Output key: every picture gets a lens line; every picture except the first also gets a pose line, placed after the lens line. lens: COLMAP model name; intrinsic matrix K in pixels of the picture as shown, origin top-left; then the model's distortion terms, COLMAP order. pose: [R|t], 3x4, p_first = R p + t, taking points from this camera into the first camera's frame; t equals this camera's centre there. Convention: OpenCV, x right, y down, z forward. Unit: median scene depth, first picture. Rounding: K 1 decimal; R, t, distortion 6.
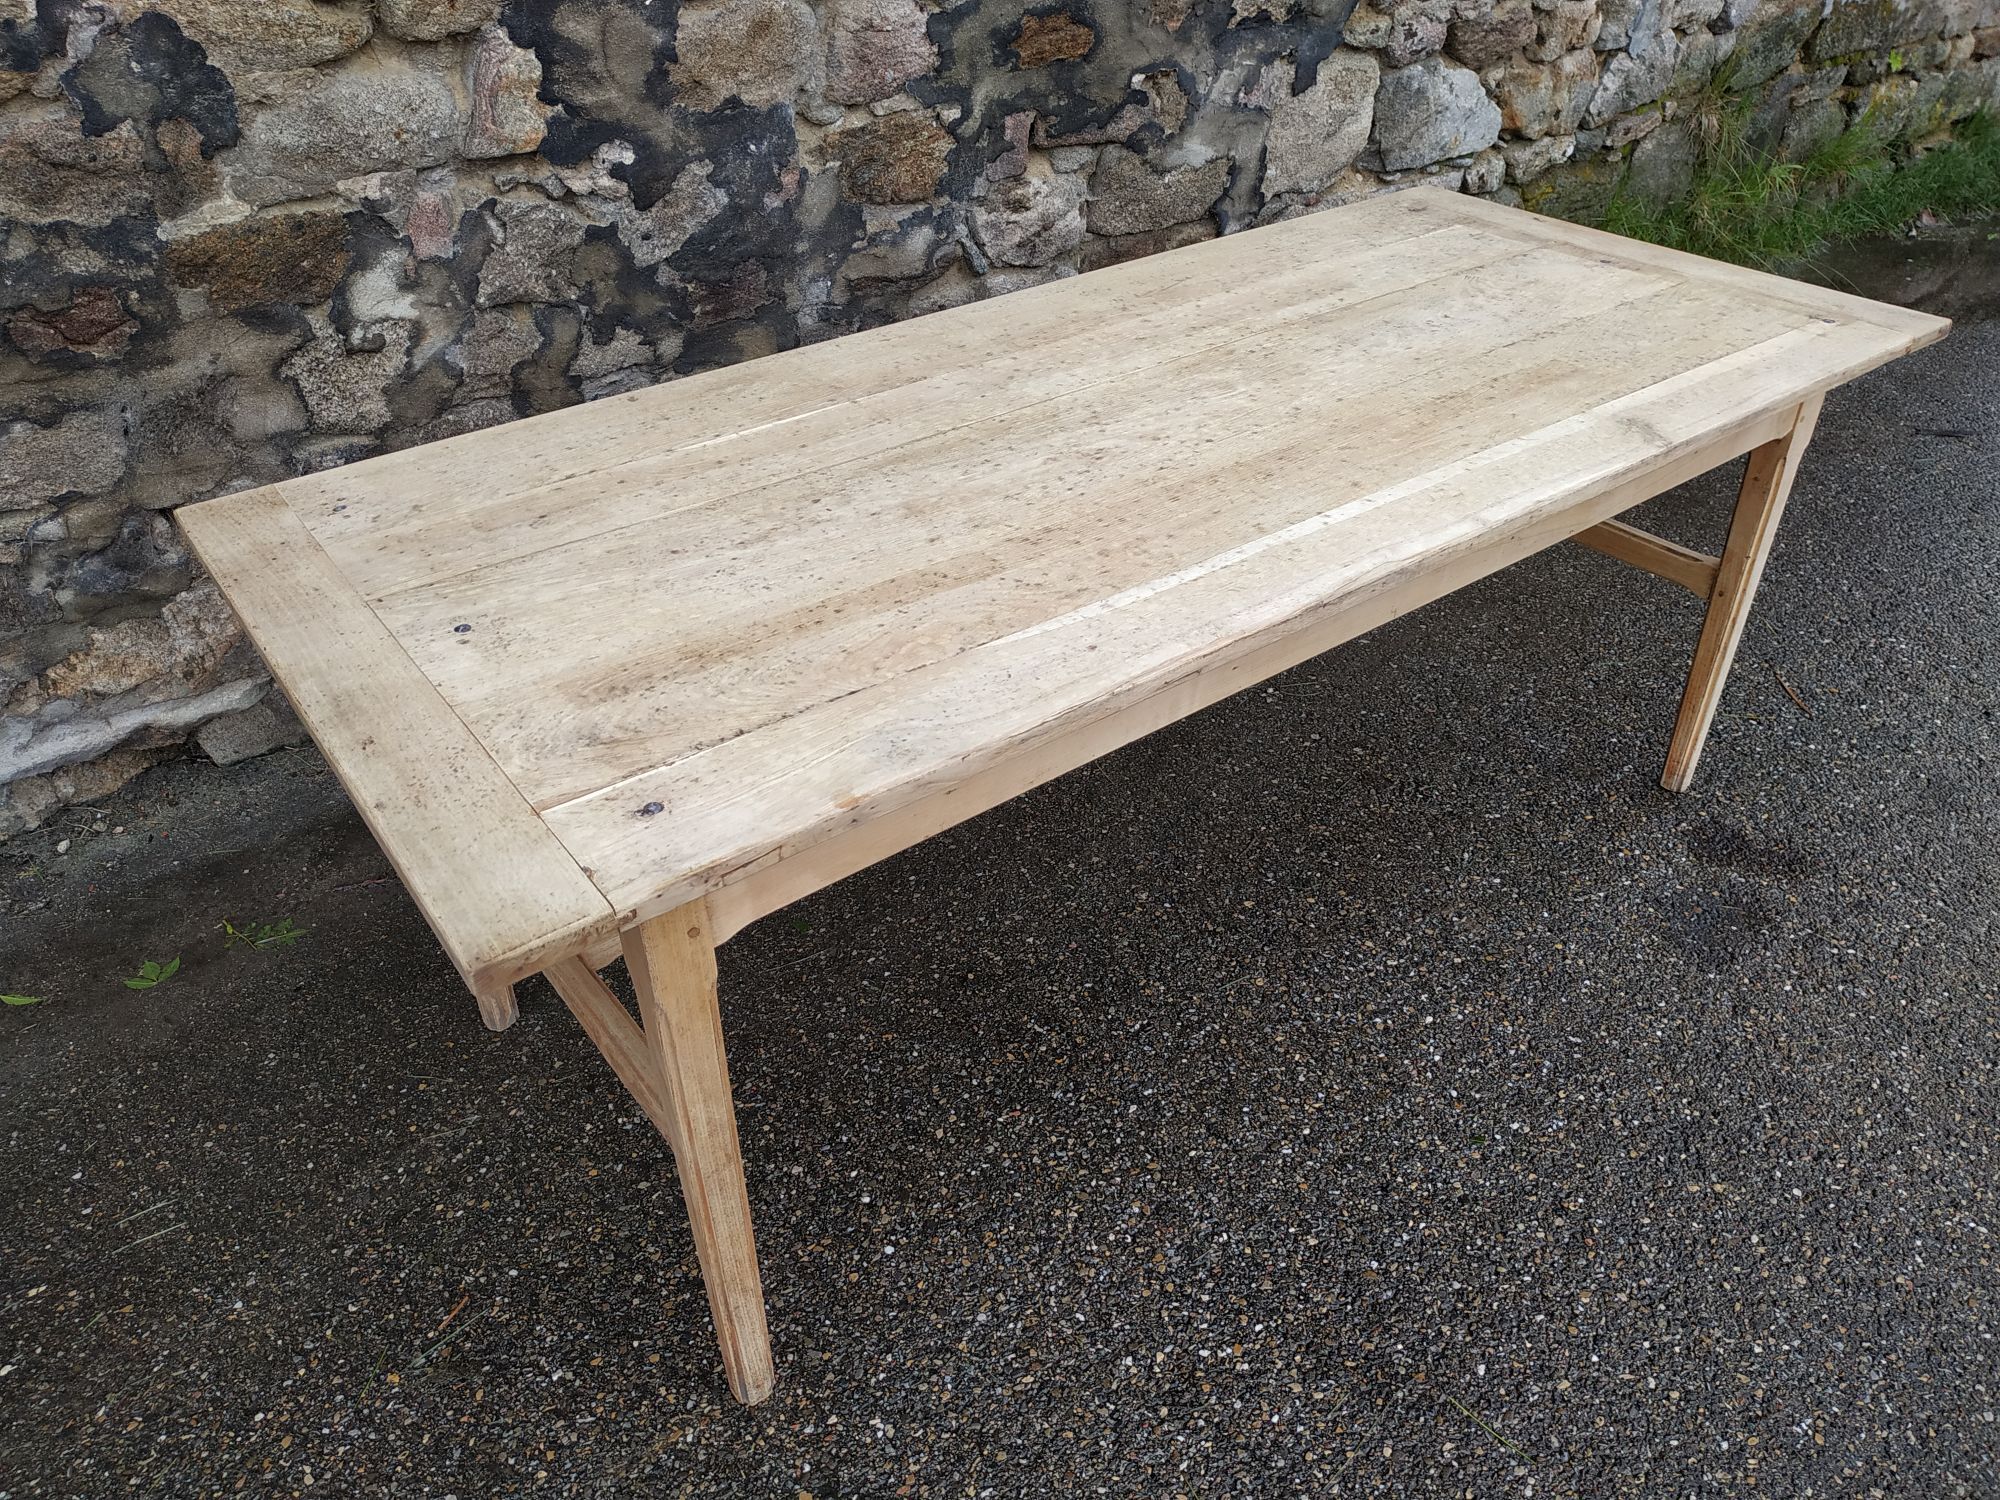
lens RADIAL K [[1465.5, 0, 1008.0], [0, 1465.5, 744.4], [0, 0, 1]] dist [-0.000684, -0.004304]
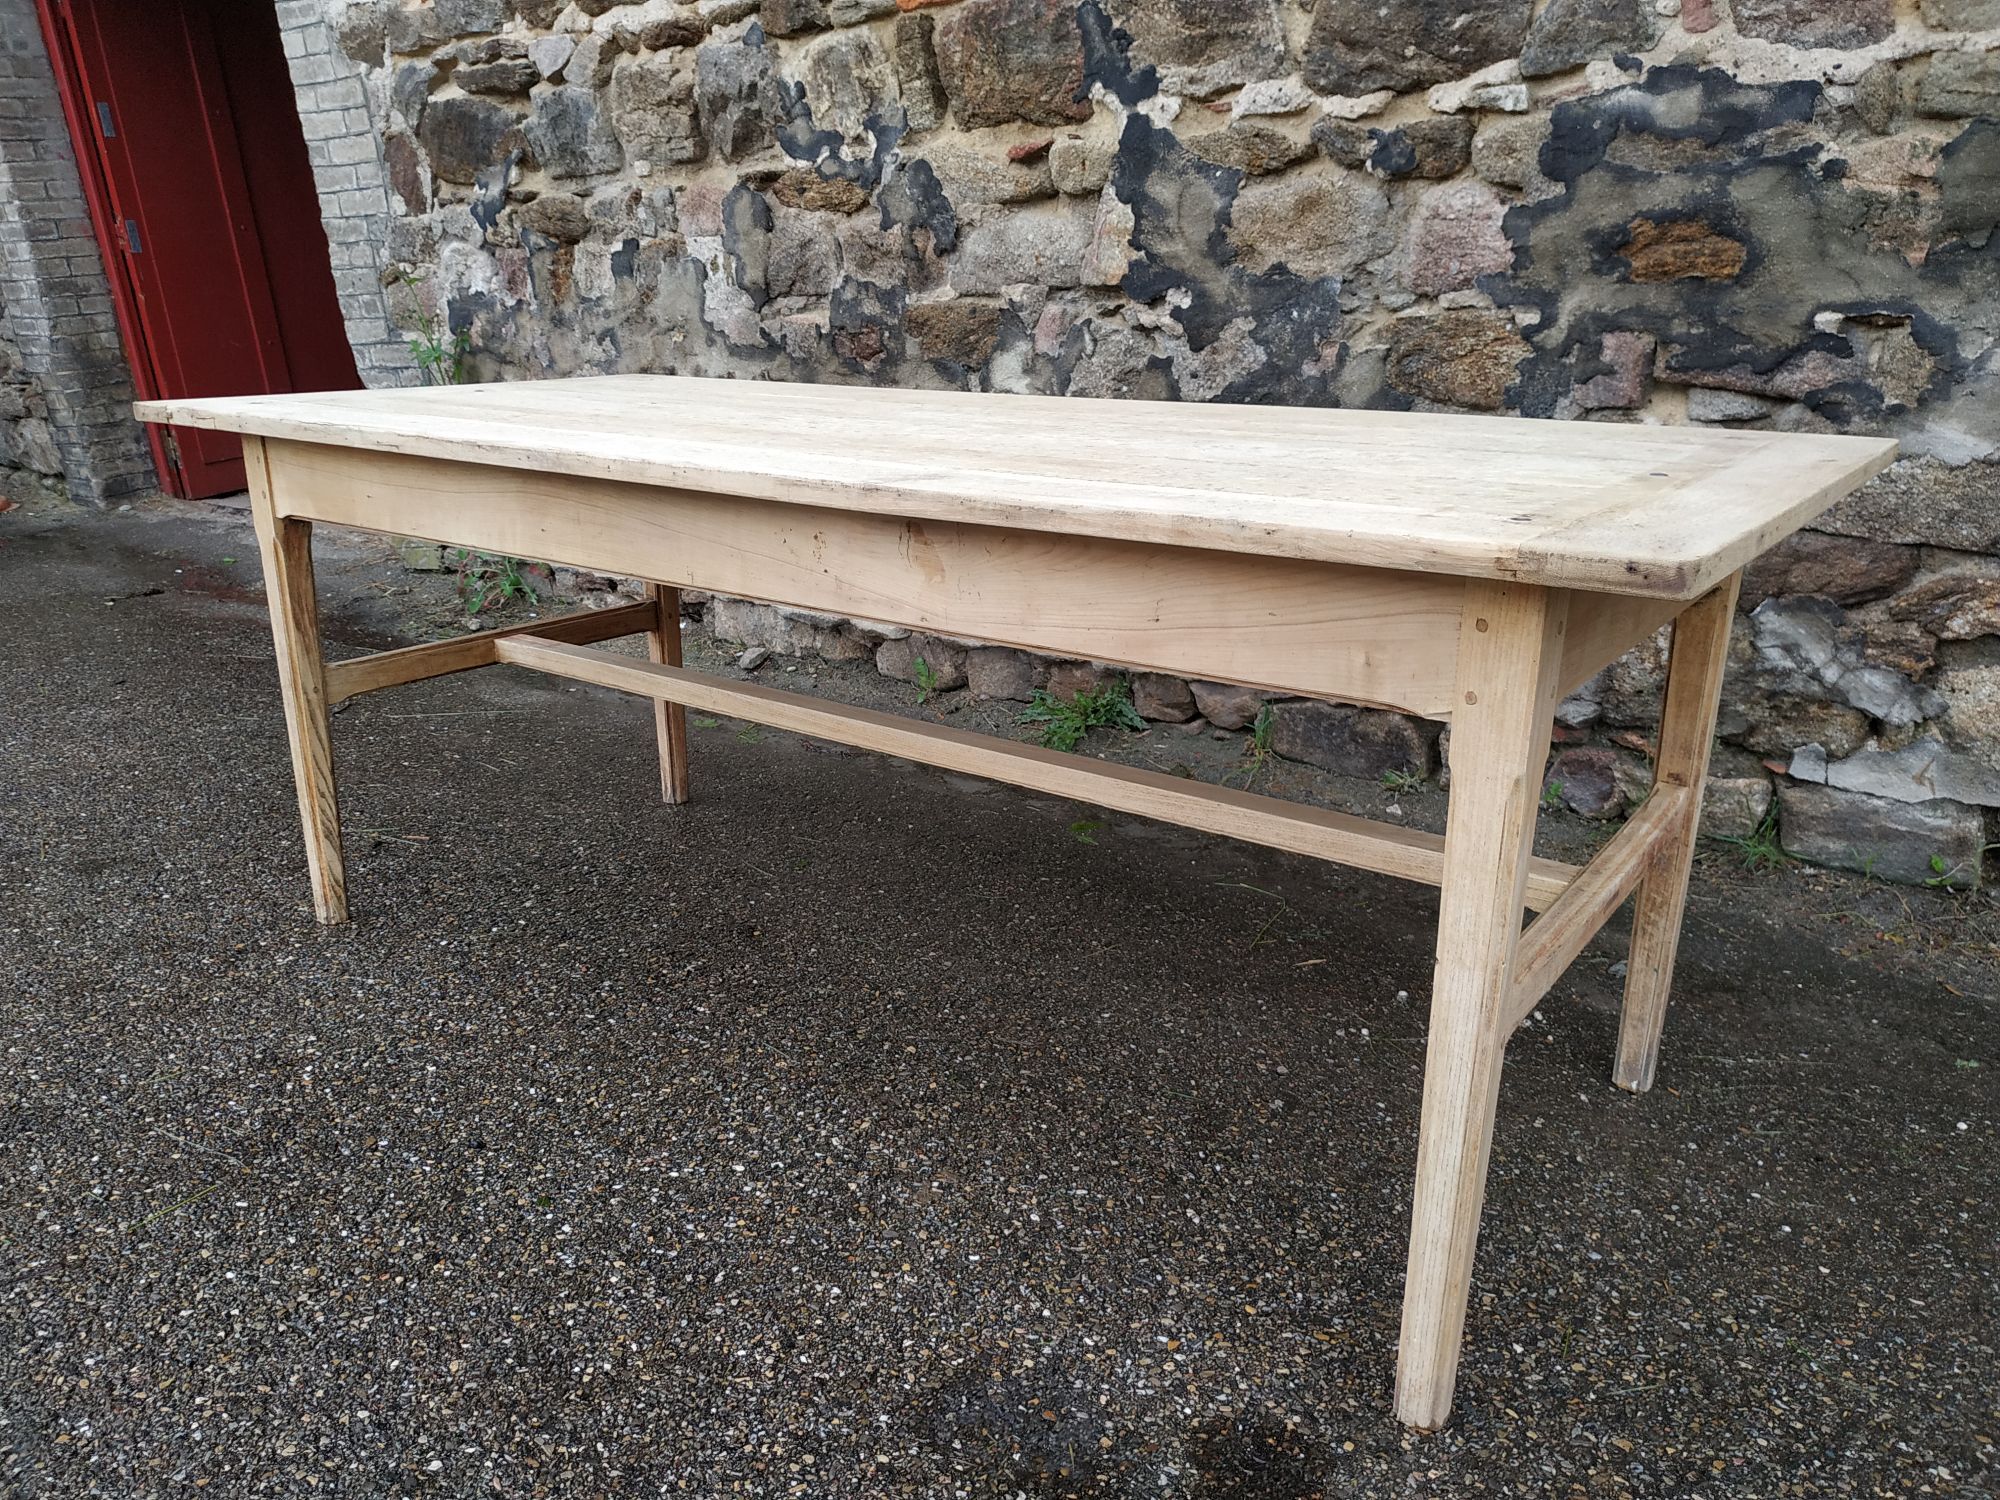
lens RADIAL K [[1477.6, 0, 988.2], [0, 1477.6, 744.5], [0, 0, 1]] dist [-0.006395, -0.007970]
pose [[0.266806, 0.299512, -0.916028, 0.903266], [-0.554391, 0.825176, 0.108332, -0.155303], [0.788331, 0.478934, 0.386209, 0.609140]]
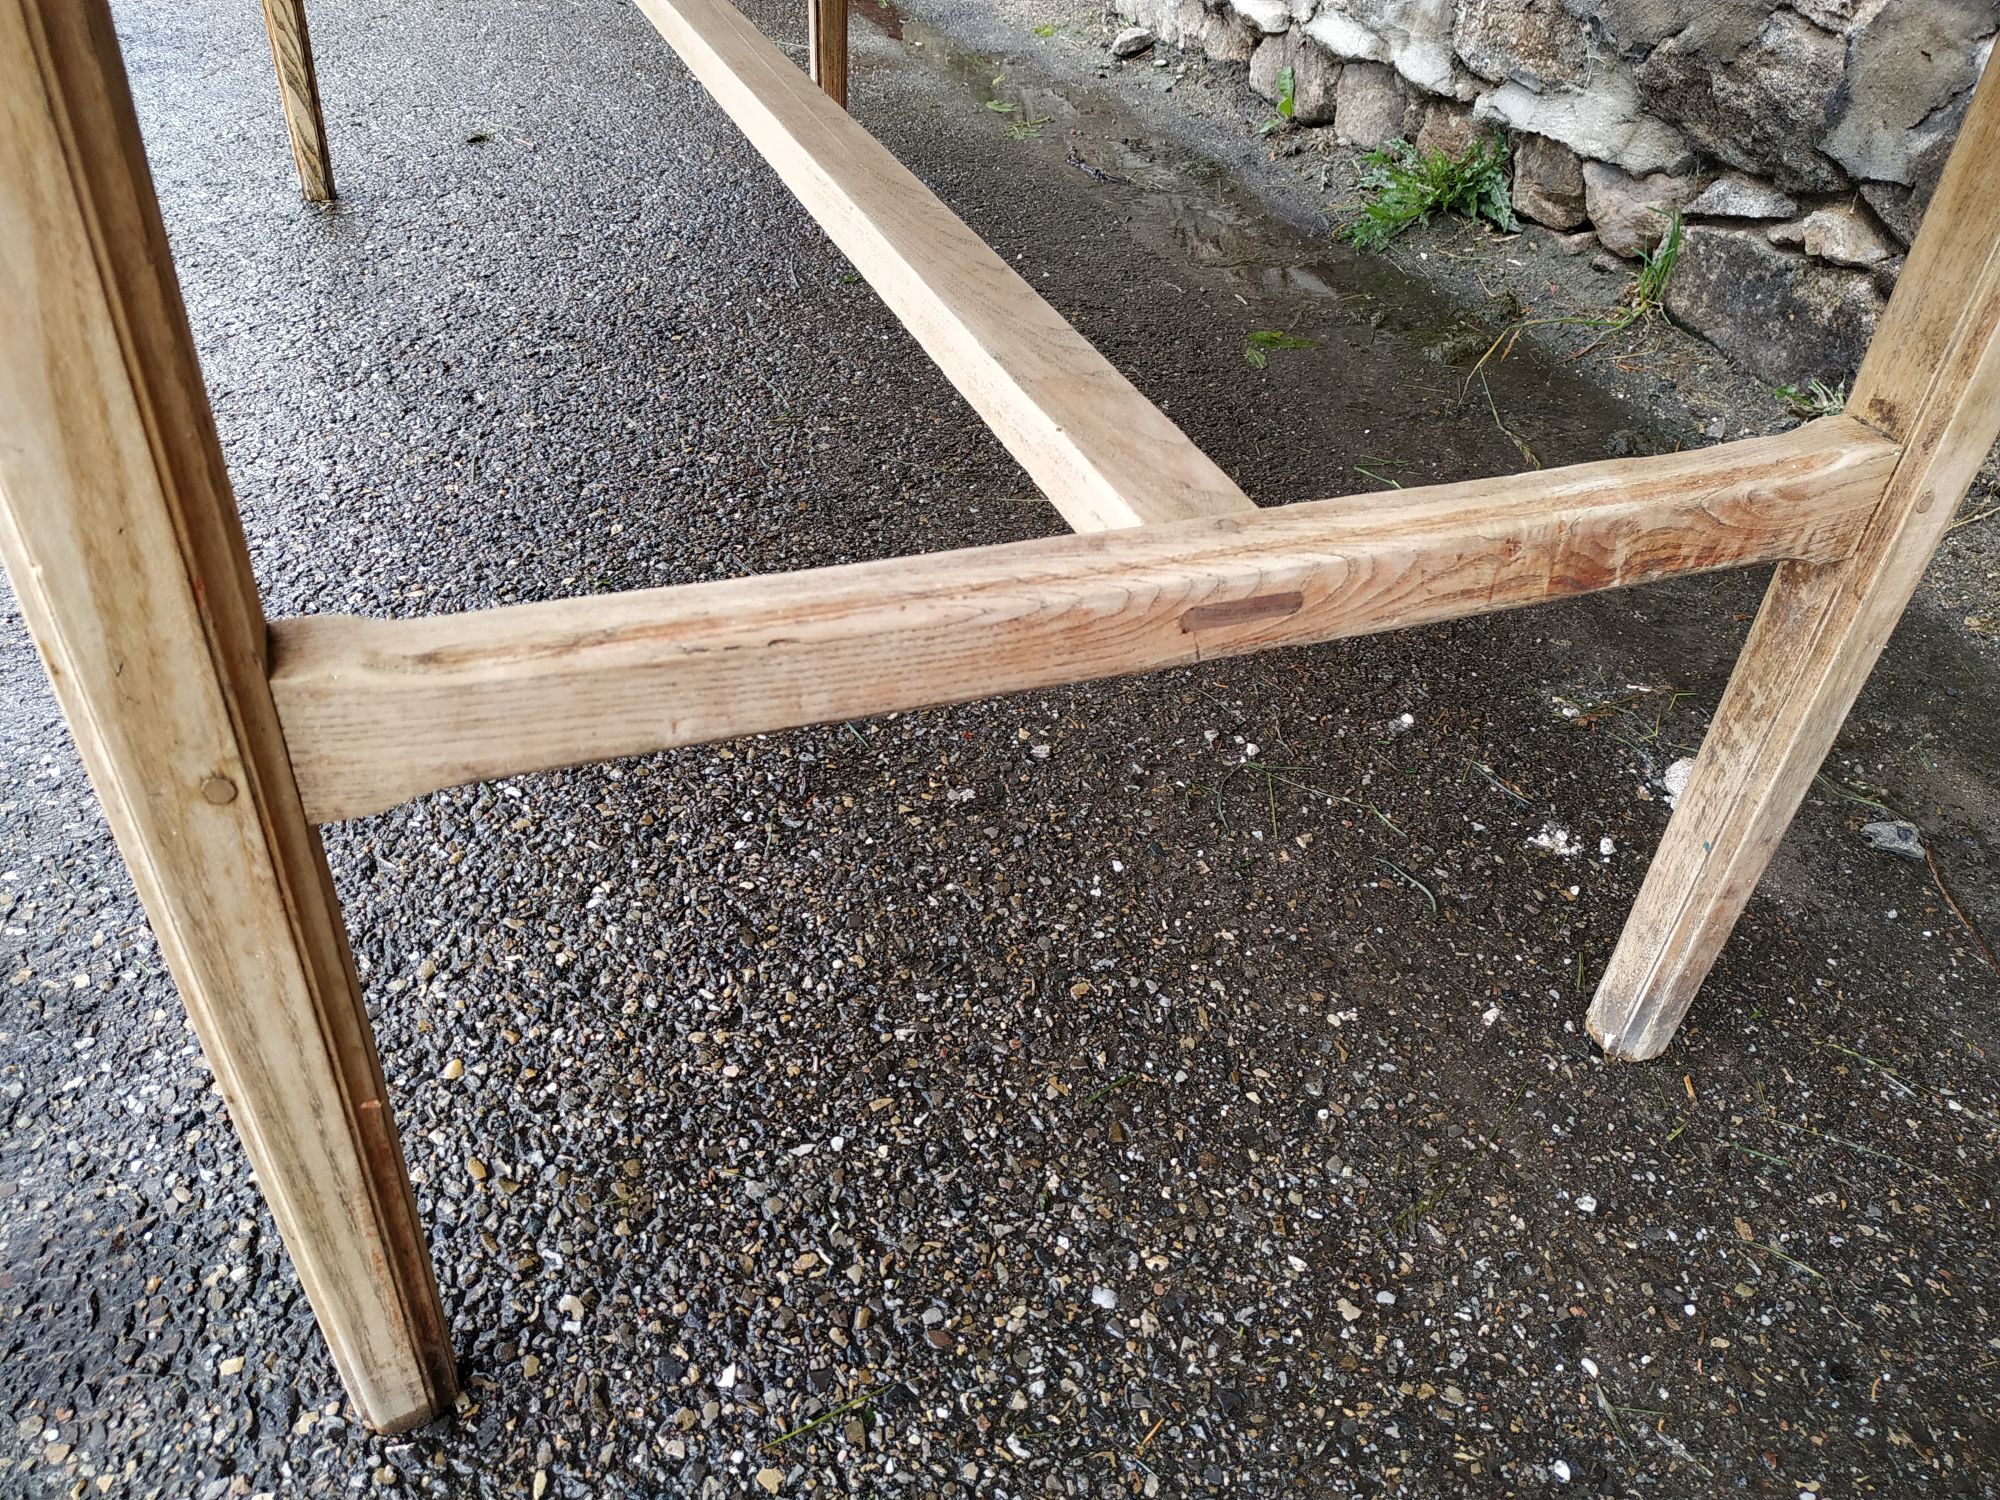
lens RADIAL K [[1464.5, 0, 1004.6], [0, 1464.5, 766.8], [0, 0, 1]] dist [0.013026, -0.030357]
pose [[-0.284845, 0.583073, -0.760848, 0.615657], [-0.597579, 0.512604, 0.616552, -0.292499], [0.749509, 0.630288, 0.202419, 1.042781]]
